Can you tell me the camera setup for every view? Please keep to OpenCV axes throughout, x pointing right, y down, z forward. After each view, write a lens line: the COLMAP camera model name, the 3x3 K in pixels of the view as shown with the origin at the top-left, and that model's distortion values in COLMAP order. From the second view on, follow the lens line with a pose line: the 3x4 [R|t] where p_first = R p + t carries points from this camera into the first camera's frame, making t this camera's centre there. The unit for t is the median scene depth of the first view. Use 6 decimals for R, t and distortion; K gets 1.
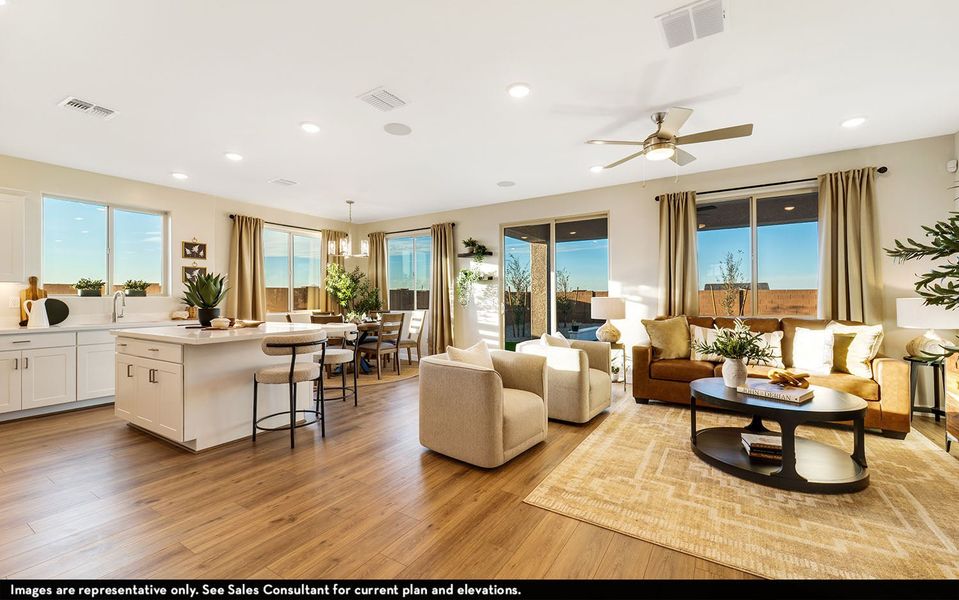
lens RADIAL K [[391.3, 0, 482.7], [0, 391.3, 295.8], [0, 0, 1]] dist [0.001189, -0.000222]
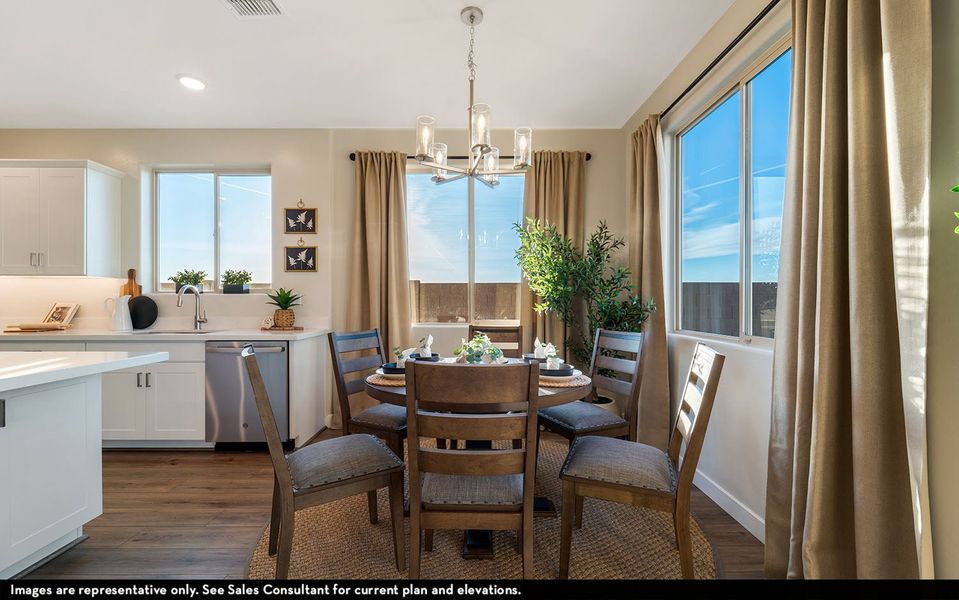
lens RADIAL K [[391.3, 0, 480.1], [0, 391.3, 302.8], [0, 0, 1]] dist [0.001189, -0.000222]
pose [[0.536416, 0.008262, -0.843913, -0.050541], [0.001743, 0.999939, 0.010897, 0.011903], [0.843952, -0.007316, 0.536369, 1.013618]]
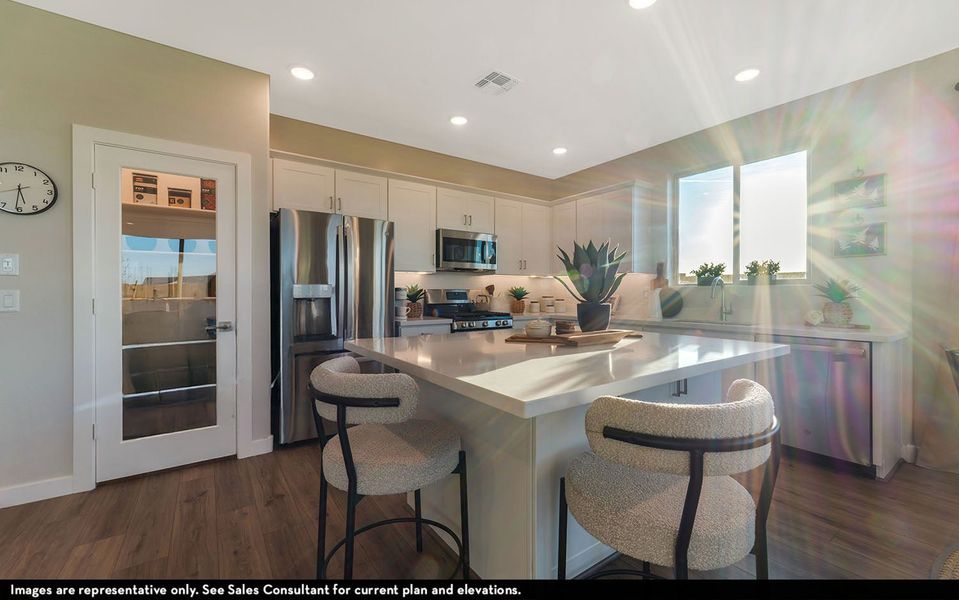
lens RADIAL K [[391.3, 0, 480.3], [0, 391.3, 295.0], [0, 0, 1]] dist [0.001189, -0.000222]
pose [[-0.389033, 0.009936, -0.921170, -0.080391], [0.007933, 0.999941, 0.007435, 0.010548], [0.921190, -0.004415, -0.389089, 0.833661]]
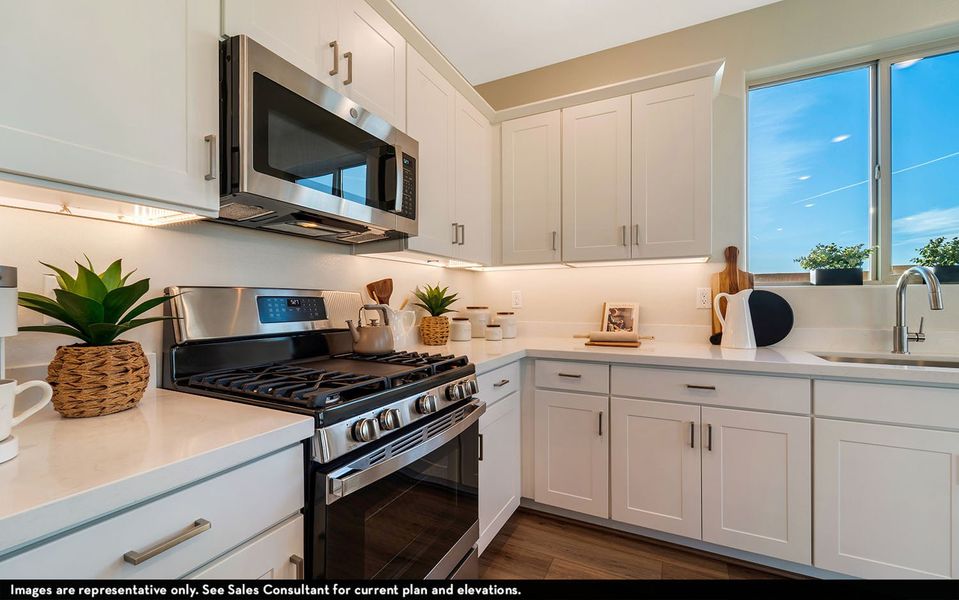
lens RADIAL K [[391.3, 0, 477.4], [0, 391.3, 297.8], [0, 0, 1]] dist [0.001189, -0.000222]
pose [[0.084545, -0.000572, -0.996420, -0.582653], [0.007567, 0.999971, 0.000068, 0.011677], [0.996391, -0.007545, 0.084546, 0.547385]]
